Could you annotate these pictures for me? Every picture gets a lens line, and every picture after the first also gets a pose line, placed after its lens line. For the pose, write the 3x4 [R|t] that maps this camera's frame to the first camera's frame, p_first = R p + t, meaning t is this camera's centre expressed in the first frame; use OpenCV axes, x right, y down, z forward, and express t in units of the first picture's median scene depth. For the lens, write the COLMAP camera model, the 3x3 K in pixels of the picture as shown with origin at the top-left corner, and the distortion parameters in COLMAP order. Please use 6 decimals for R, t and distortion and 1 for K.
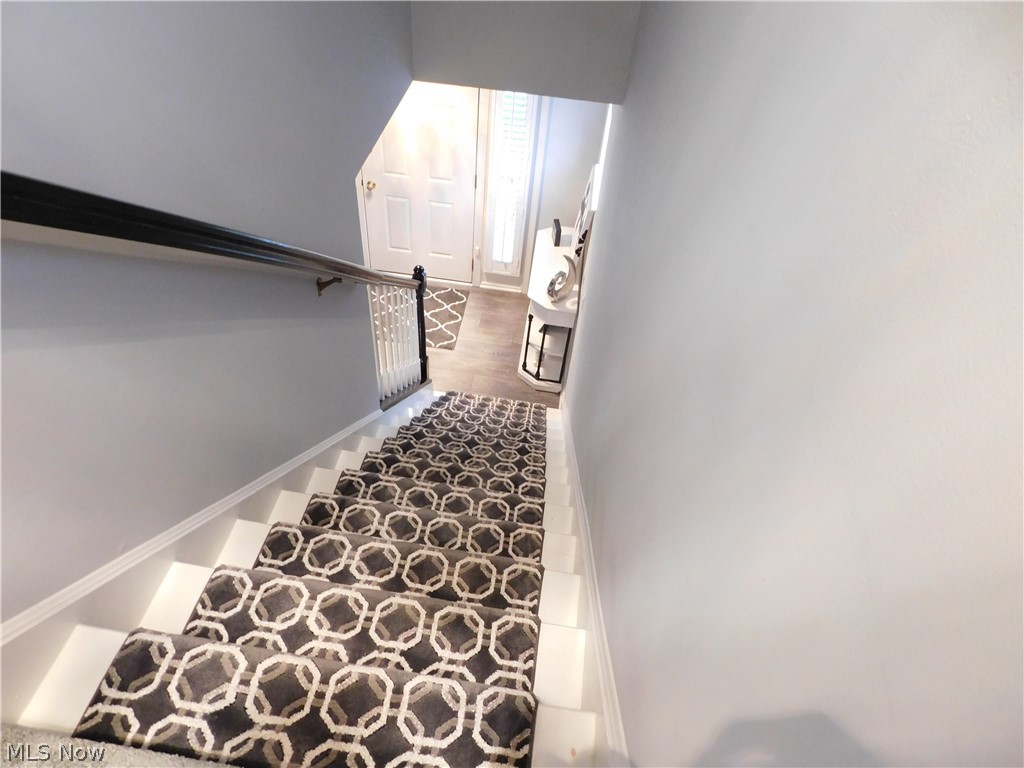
lens RADIAL K [[672.3, 0, 512.0], [0, 672.3, 384.0], [0, 0, 1]] dist [-0.094522, 0.085873]
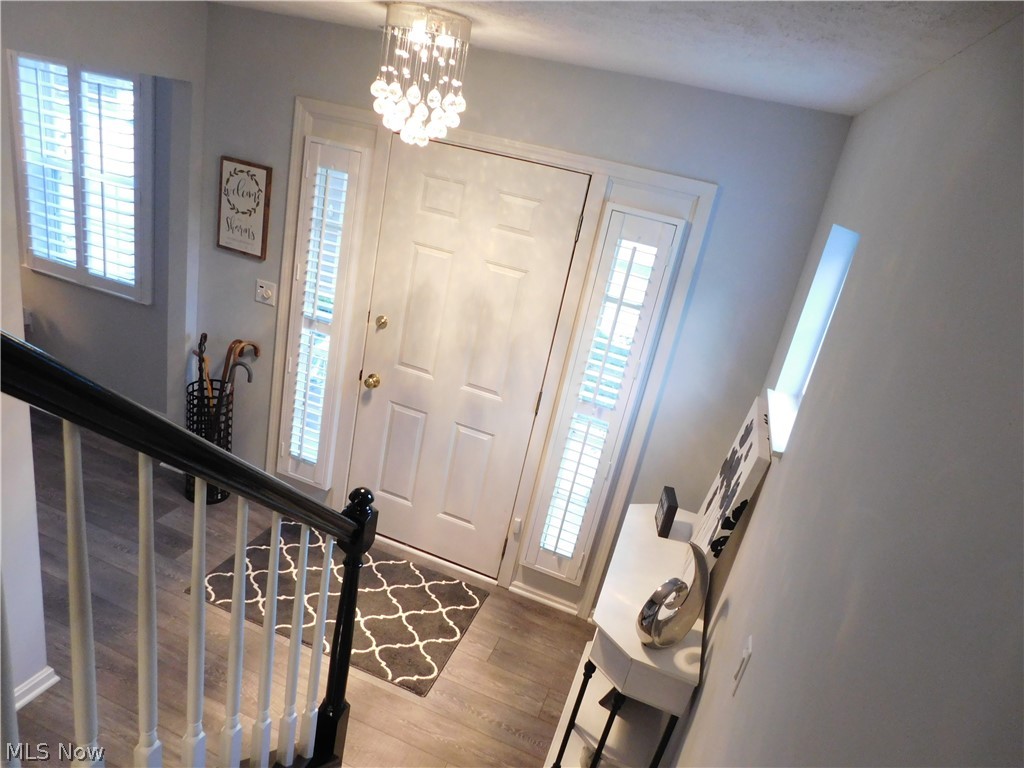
lens RADIAL K [[672.3, 0, 512.0], [0, 672.3, 384.0], [0, 0, 1]] dist [-0.094522, 0.085873]
pose [[0.972176, 0.185083, -0.143590, 0.004850], [-0.230300, 0.867283, -0.441342, -0.051477], [0.042849, 0.462131, 0.885776, 0.463916]]
